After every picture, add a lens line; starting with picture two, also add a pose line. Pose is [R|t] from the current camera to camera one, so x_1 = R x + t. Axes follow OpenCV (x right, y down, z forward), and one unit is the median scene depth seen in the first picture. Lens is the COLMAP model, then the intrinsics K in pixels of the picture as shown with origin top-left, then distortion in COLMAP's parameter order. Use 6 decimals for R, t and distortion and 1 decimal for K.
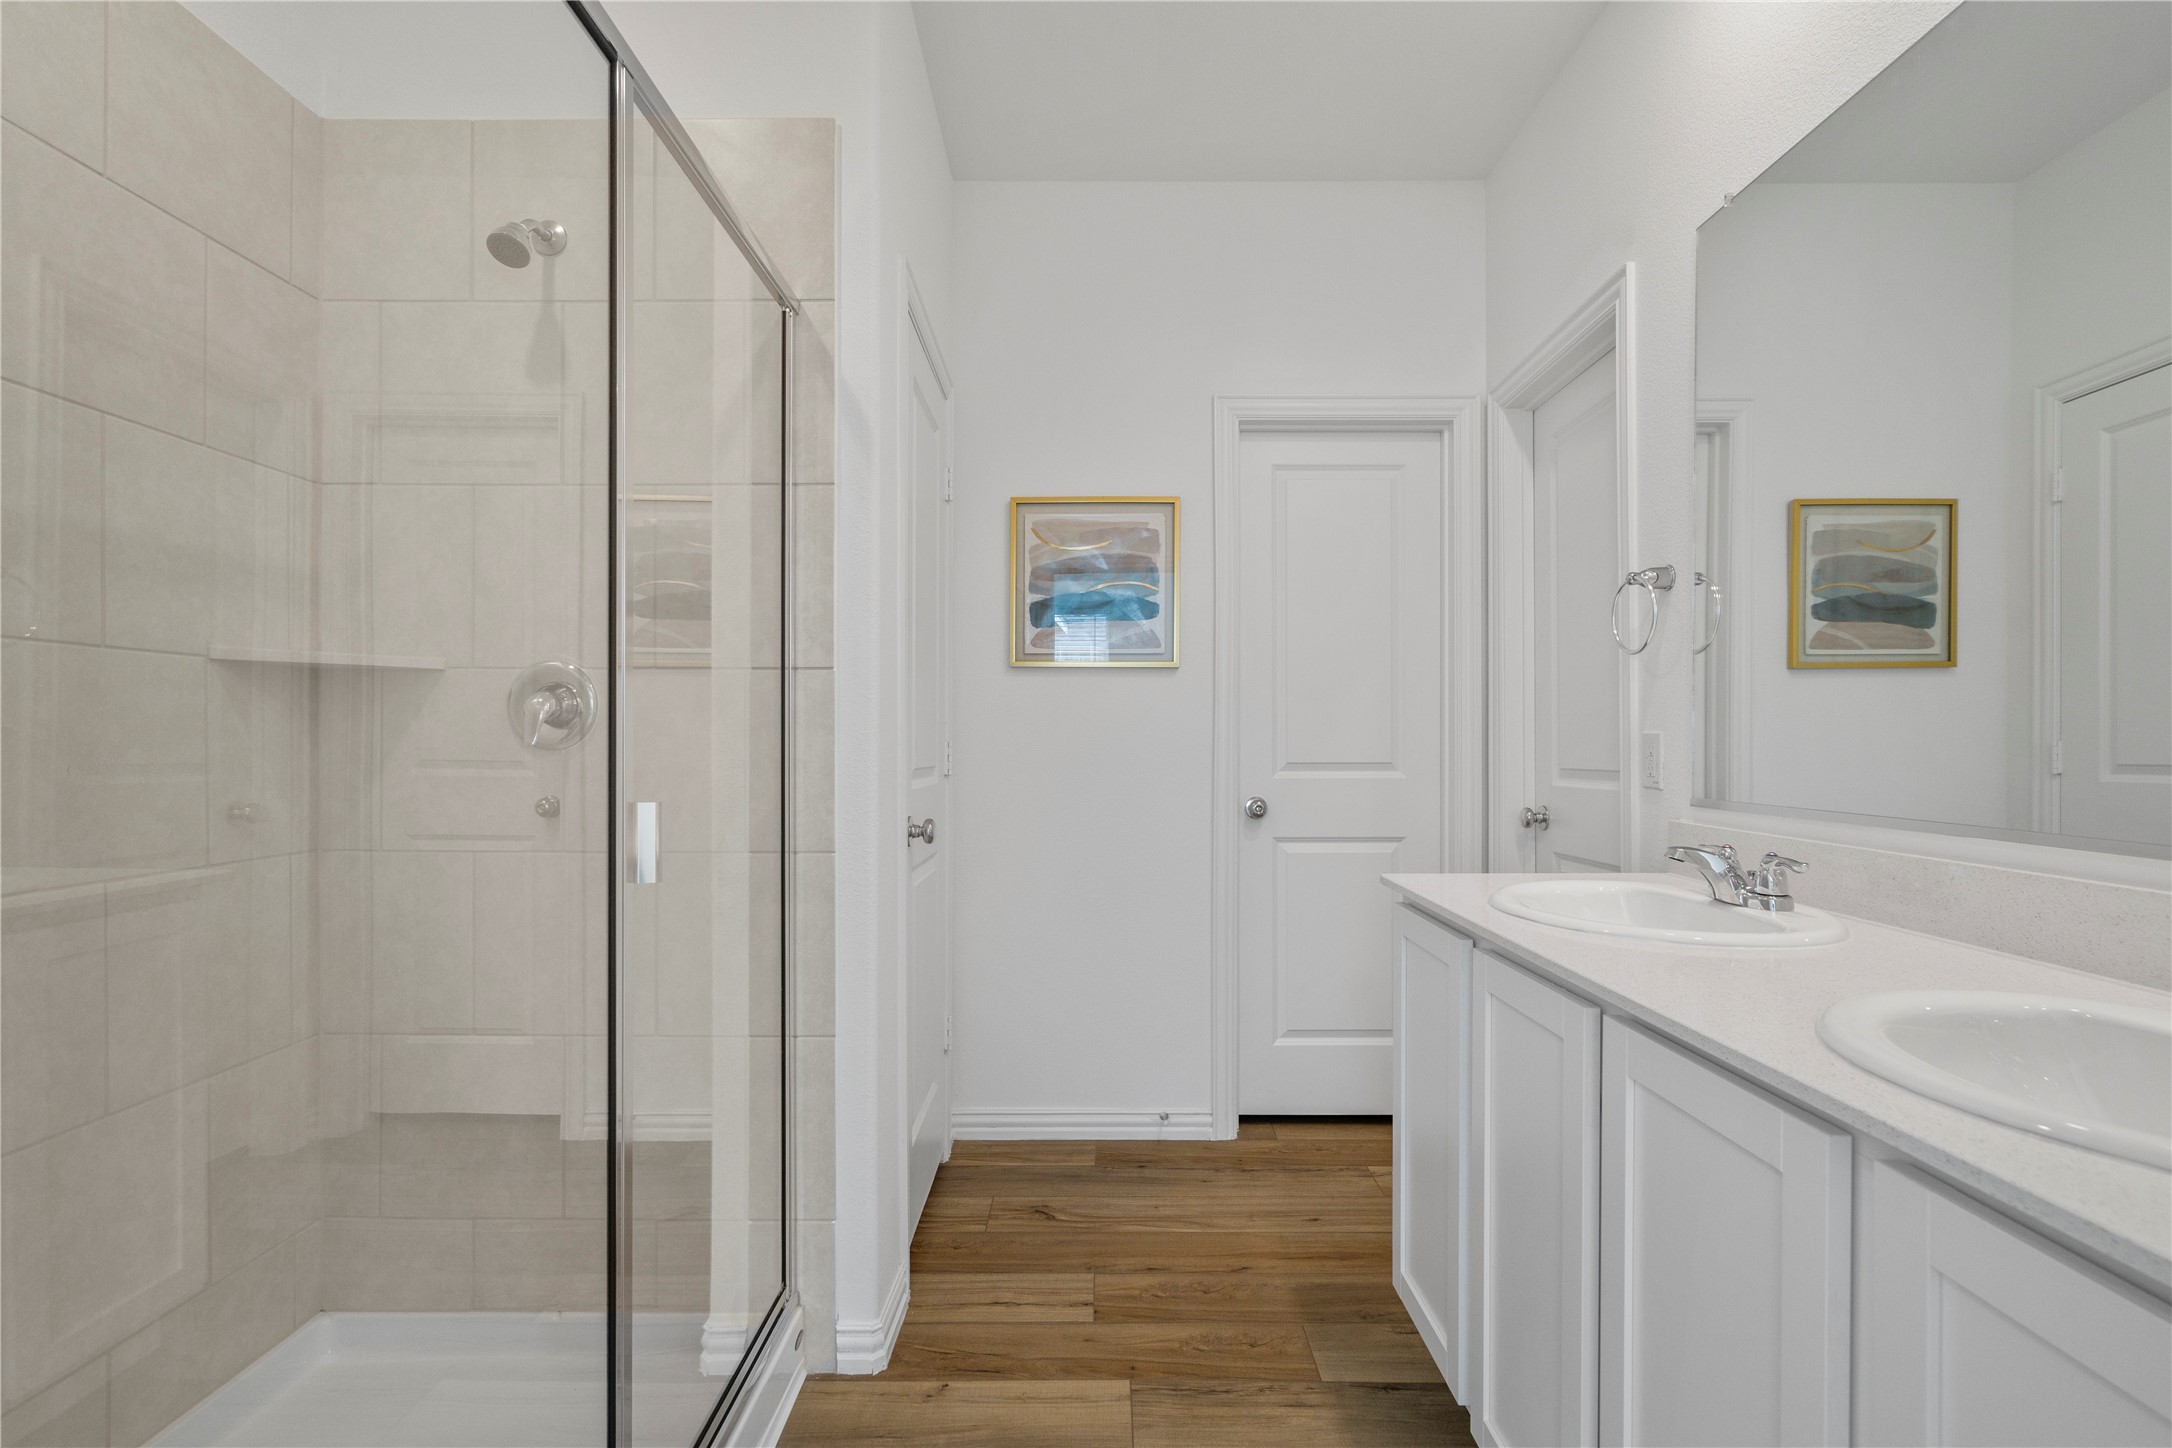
lens RADIAL K [[984.6, 0, 1117.9], [0, 984.6, 739.0], [0, 0, 1]] dist [-0.002903, 0.002869]
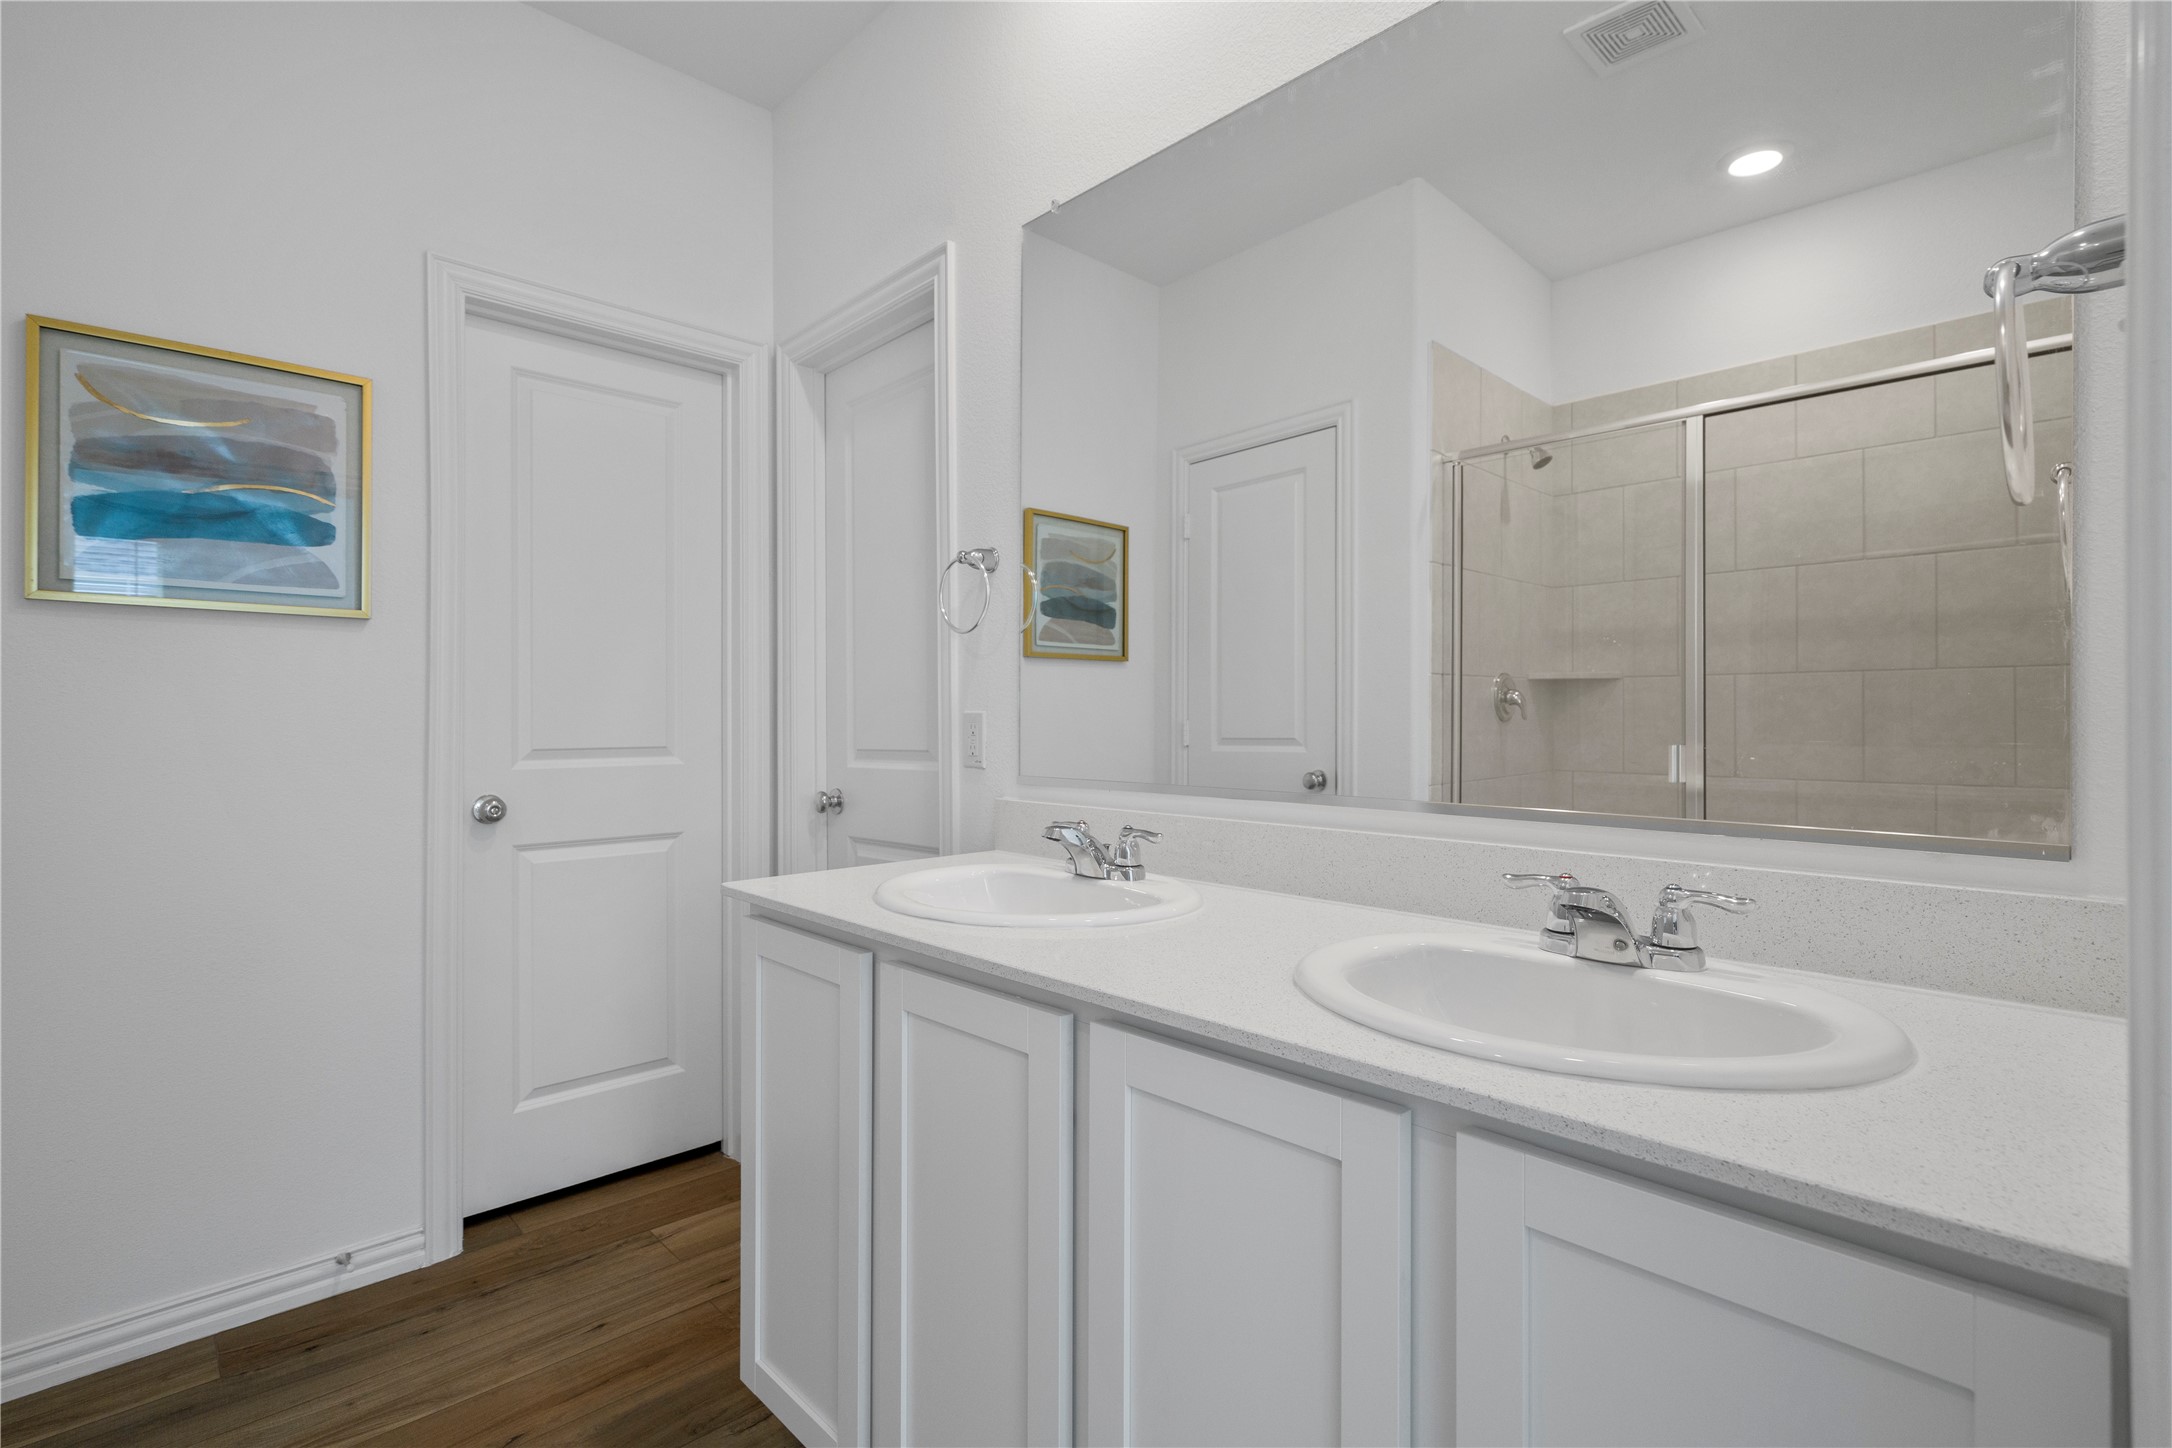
lens RADIAL K [[984.6, 0, 1055.1], [0, 984.6, 717.9], [0, 0, 1]] dist [-0.002903, 0.002869]
pose [[0.733279, 0.000825, 0.679927, -0.063618], [0.000787, 0.999998, -0.002062, 0.000992], [-0.679927, 0.002047, 0.733277, 0.154913]]
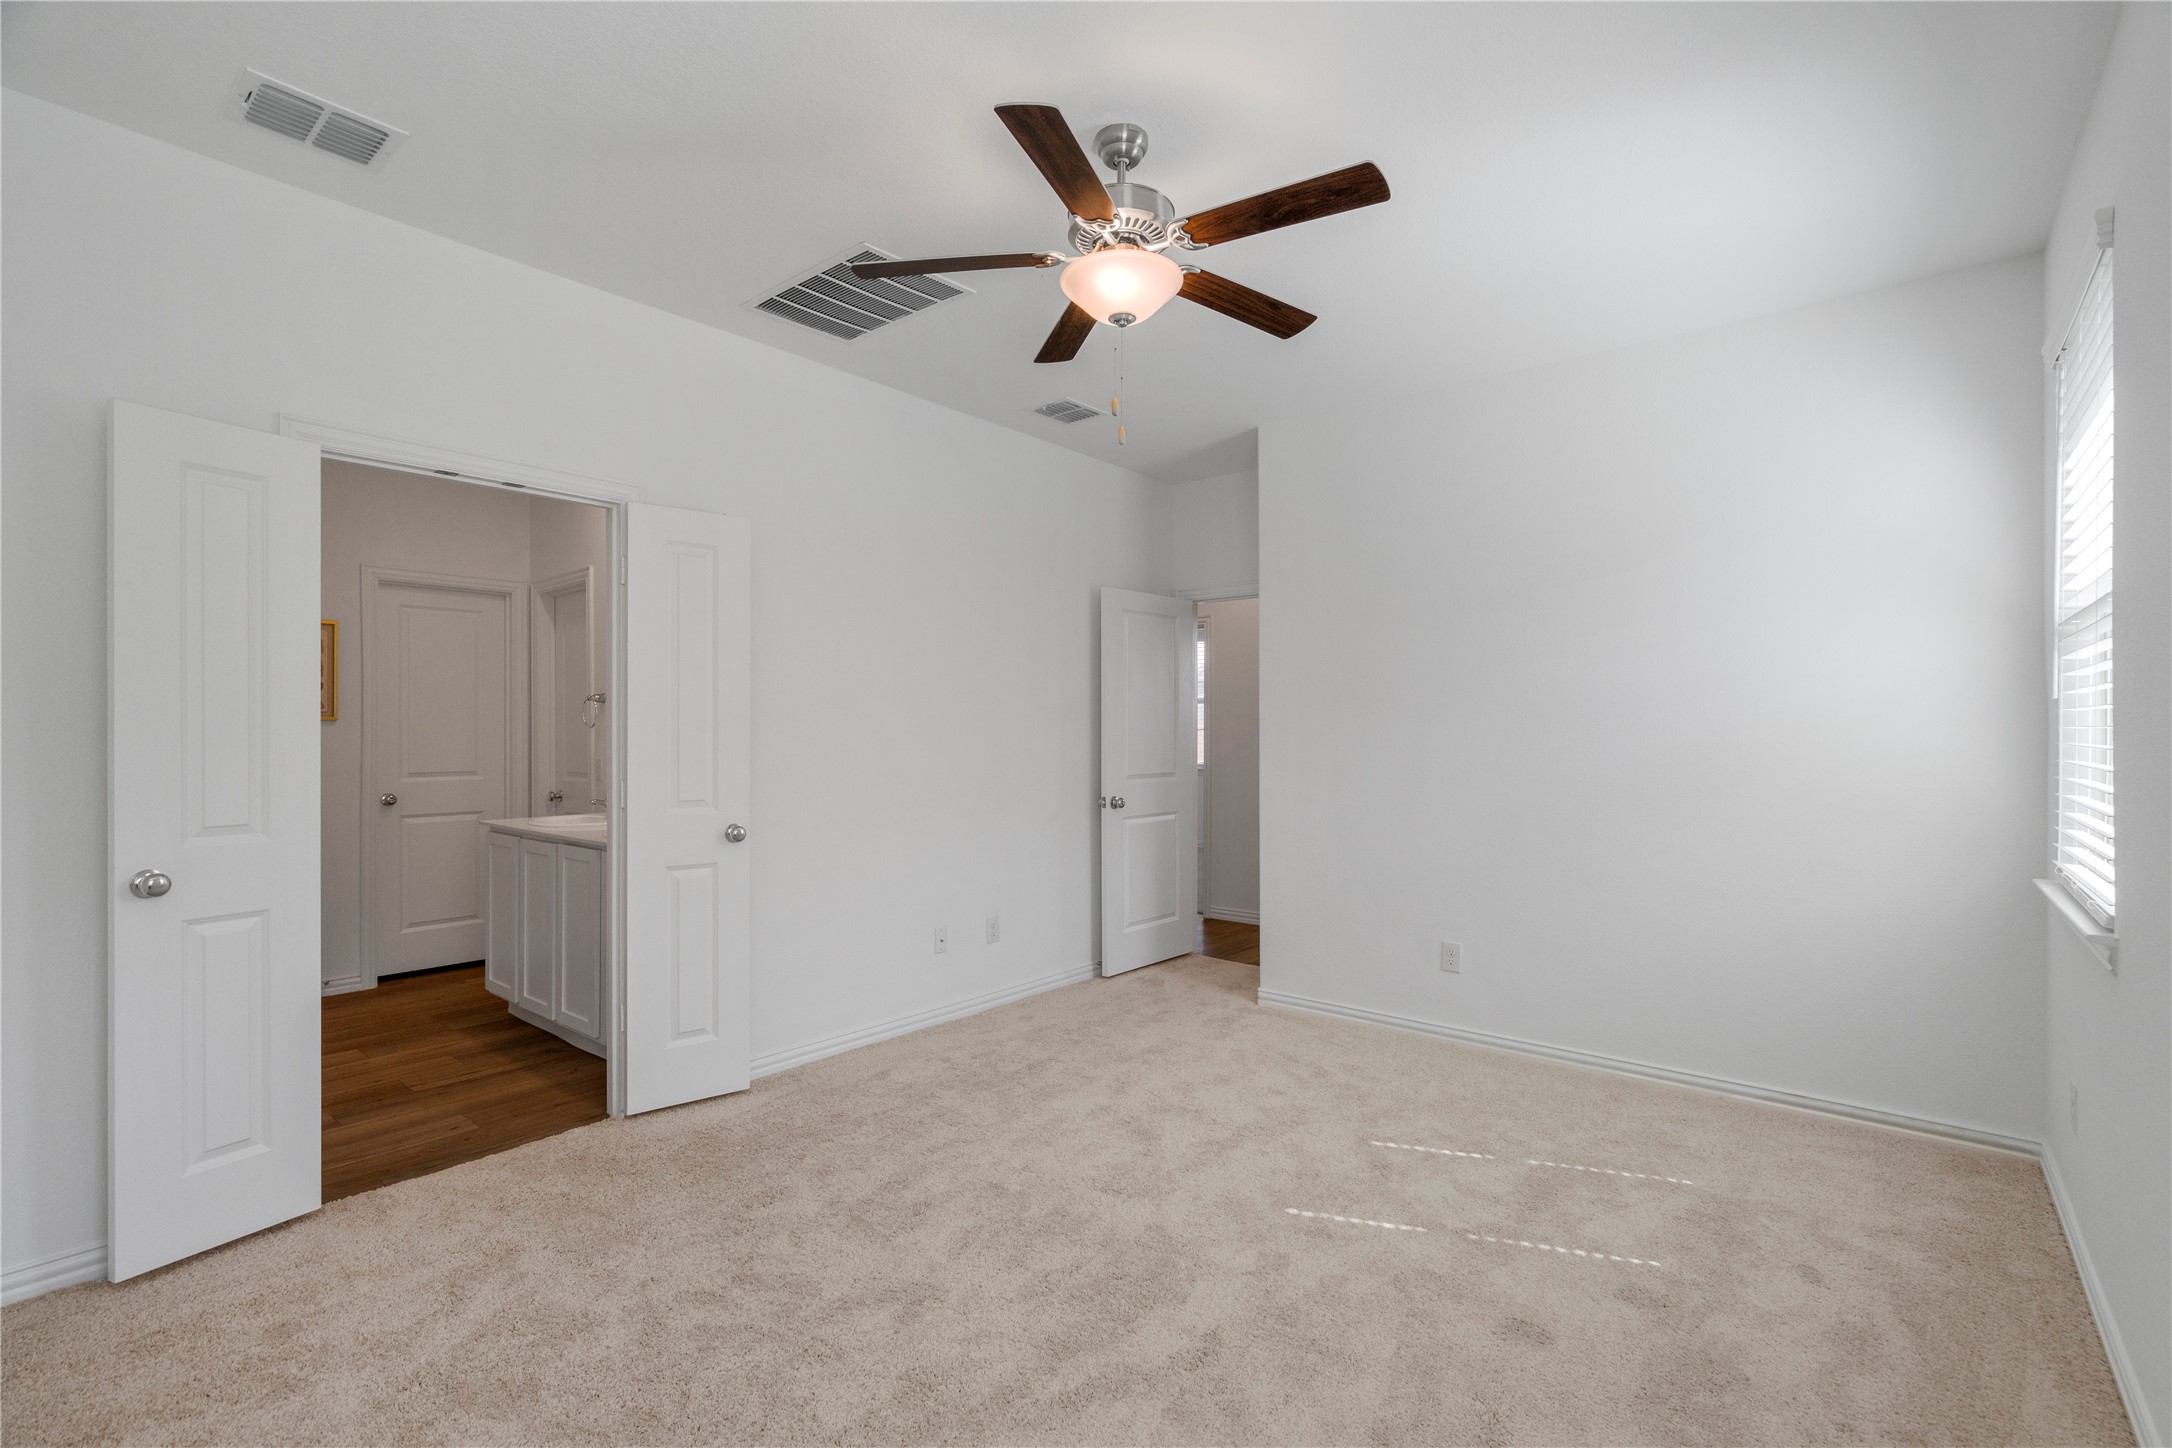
lens RADIAL K [[984.6, 0, 1085.0], [0, 984.6, 728.0], [0, 0, 1]] dist [-0.002903, 0.002869]
pose [[0.648577, 0.001659, 0.761147, -0.433478], [0.000689, 0.999996, -0.002767, -0.057415], [-0.761148, 0.002319, 0.648574, -1.202171]]
